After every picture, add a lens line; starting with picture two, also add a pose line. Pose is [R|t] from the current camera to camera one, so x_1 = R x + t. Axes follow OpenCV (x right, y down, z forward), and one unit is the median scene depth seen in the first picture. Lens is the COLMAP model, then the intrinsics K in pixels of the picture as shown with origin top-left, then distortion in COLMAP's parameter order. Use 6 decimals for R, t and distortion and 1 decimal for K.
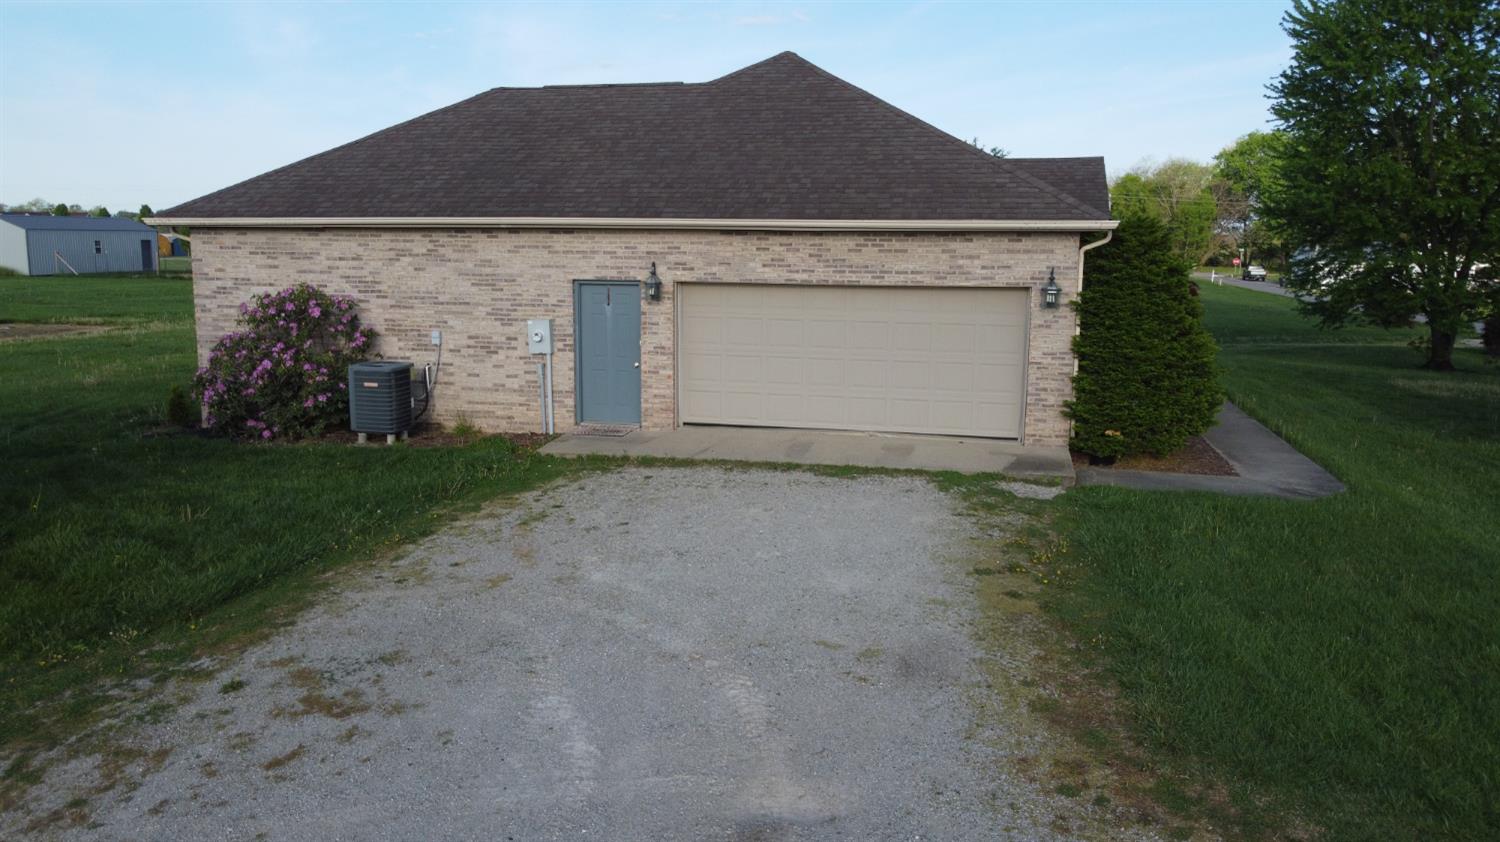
lens RADIAL K [[1125.7, 0, 745.3], [0, 1125.7, 420.5], [0, 0, 1]] dist [-0.006214, -0.004551]
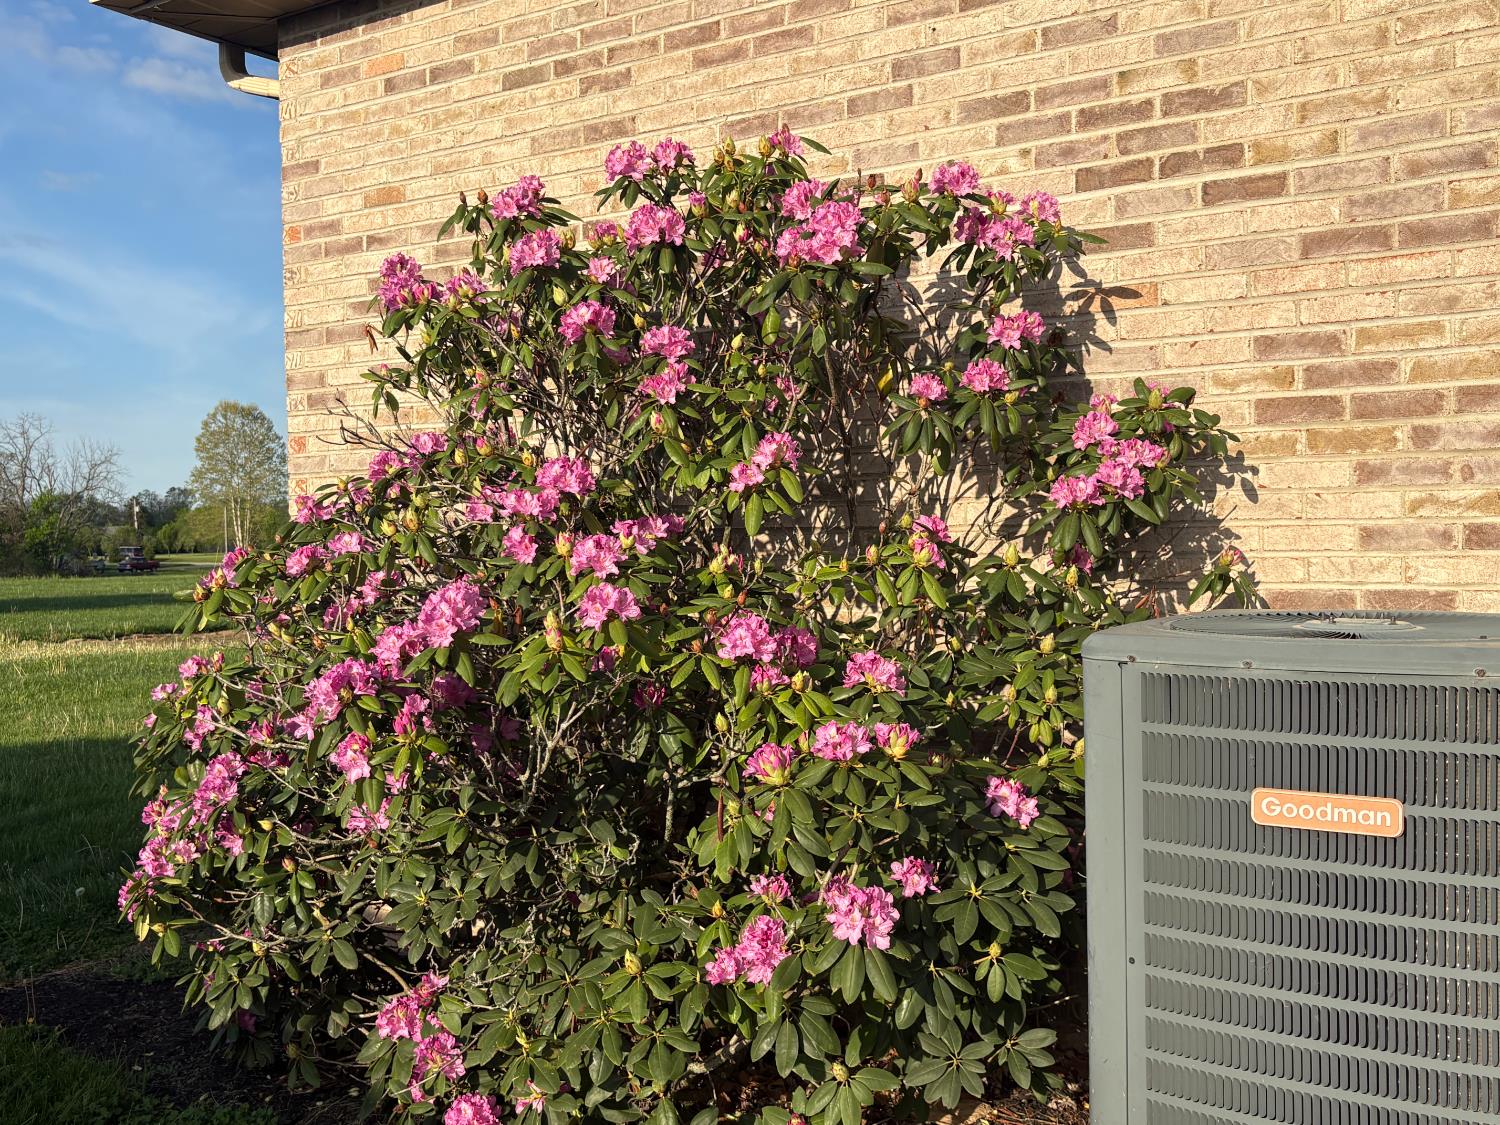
lens RADIAL K [[1534.8, 0, 749.9], [0, 1534.8, 565.1], [0, 0, 1]] dist [0.002826, 0.000000]
pose [[0.924106, -0.020386, -0.381593, -0.308854], [-0.035838, 0.989552, -0.139654, -0.030948], [0.380453, 0.142731, 0.913720, 0.803126]]
